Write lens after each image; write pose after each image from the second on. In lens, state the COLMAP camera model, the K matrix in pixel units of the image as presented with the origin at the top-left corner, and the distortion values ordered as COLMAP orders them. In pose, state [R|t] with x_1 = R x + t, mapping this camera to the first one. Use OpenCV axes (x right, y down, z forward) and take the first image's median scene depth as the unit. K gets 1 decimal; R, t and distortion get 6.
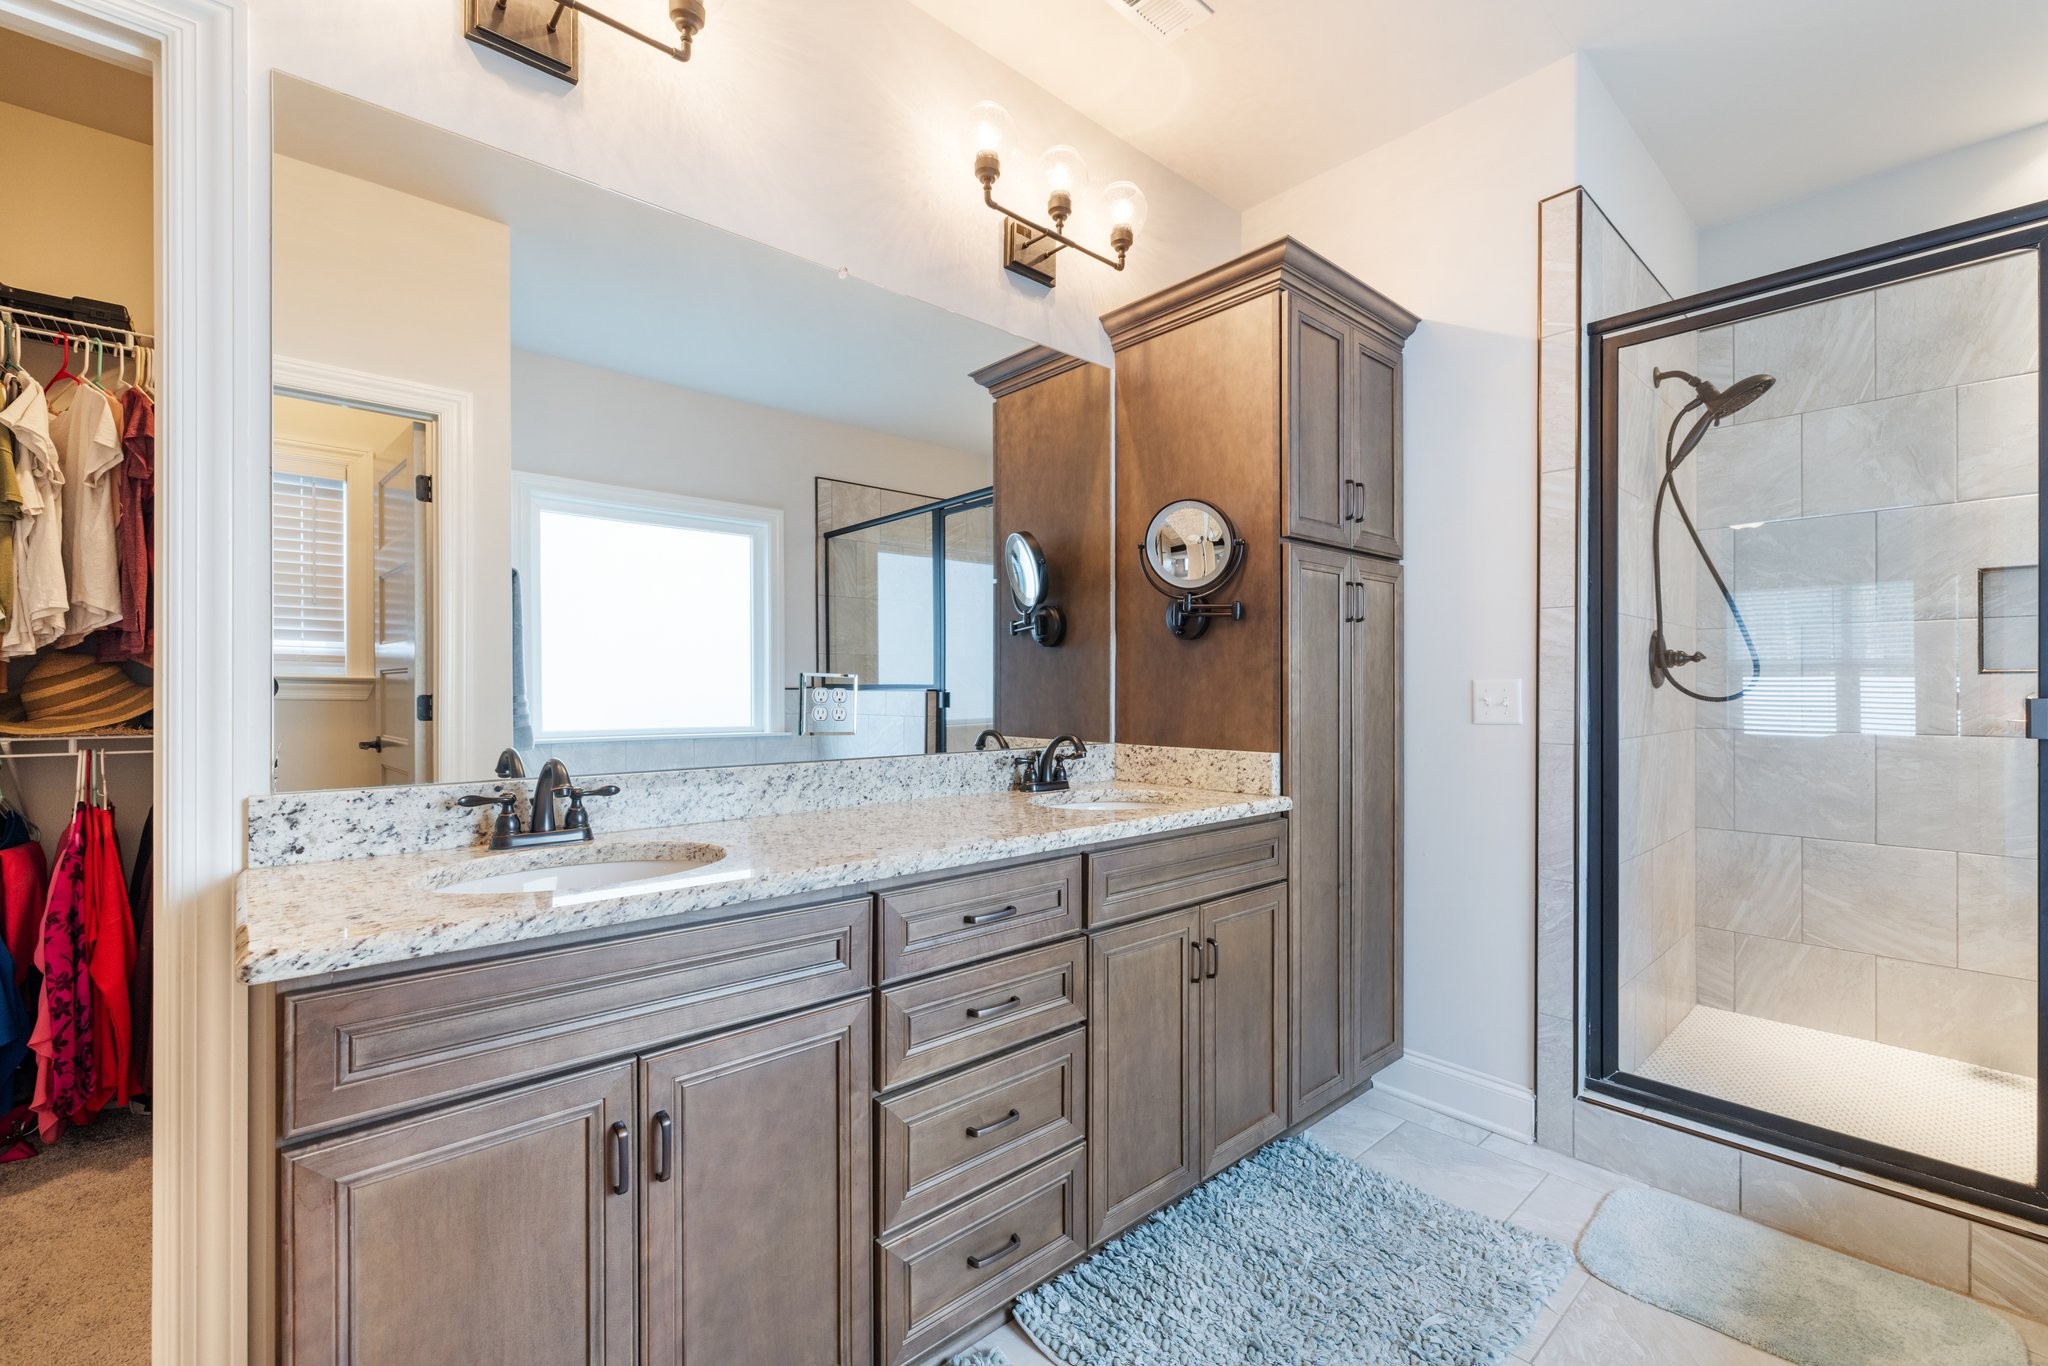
lens RADIAL K [[871.0, 0, 1025.5], [0, 871.0, 688.8], [0, 0, 1]] dist [0.003989, 0.000244]
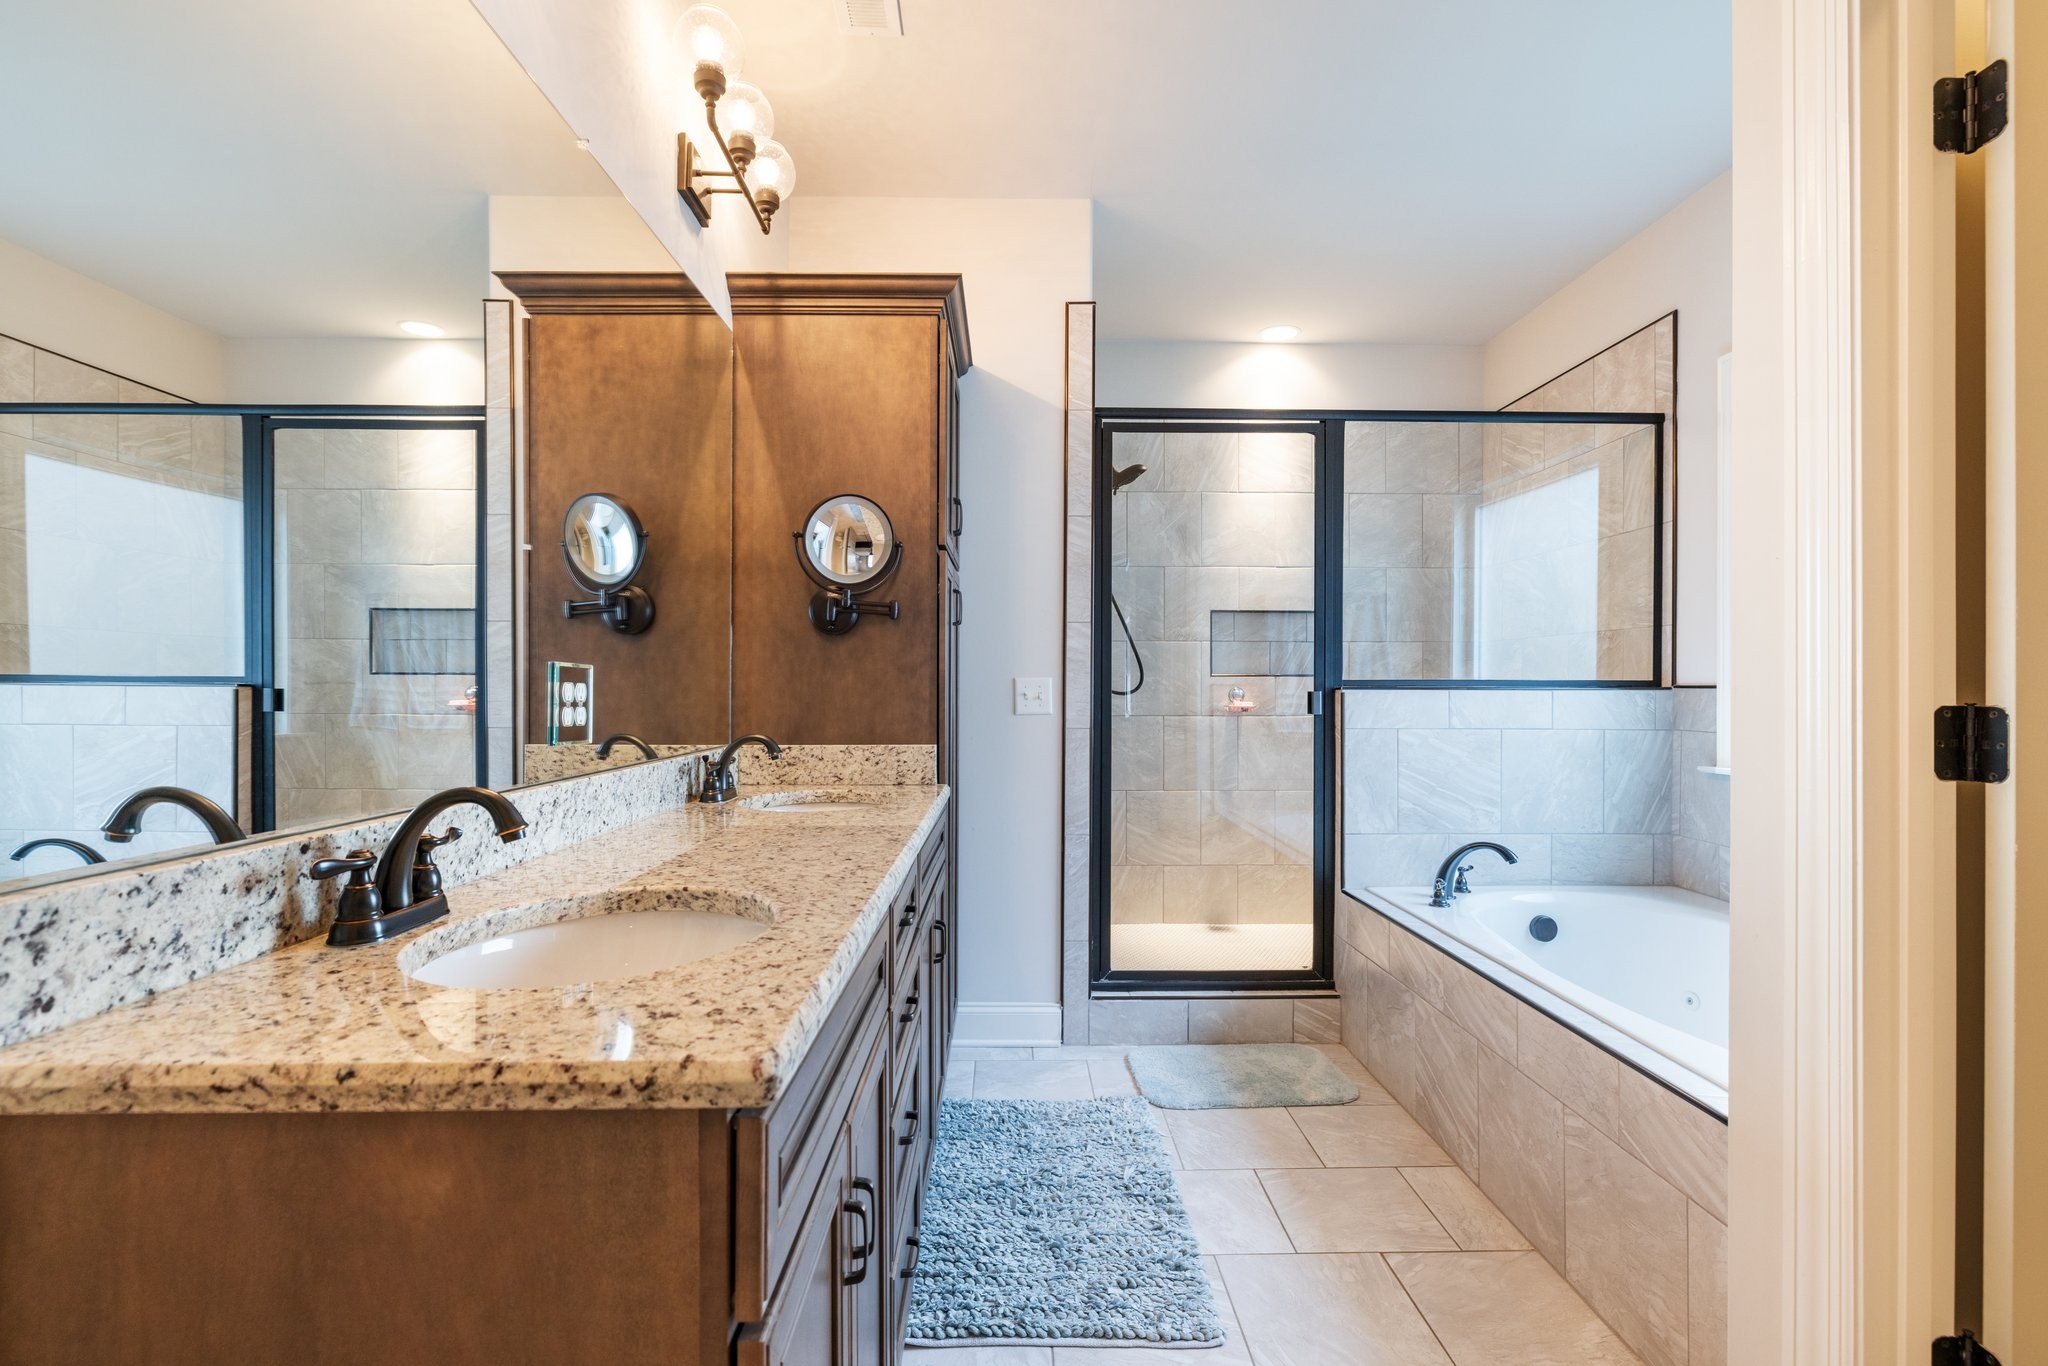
lens RADIAL K [[956.1, 0, 1024.4], [0, 956.1, 686.1], [0, 0, 1]] dist [0.000660, 0.001395]
pose [[0.660386, 0.002030, 0.750924, -0.510975], [-0.002912, 0.999996, -0.000142, 0.001054], [-0.750921, -0.002093, 0.660389, 0.129737]]
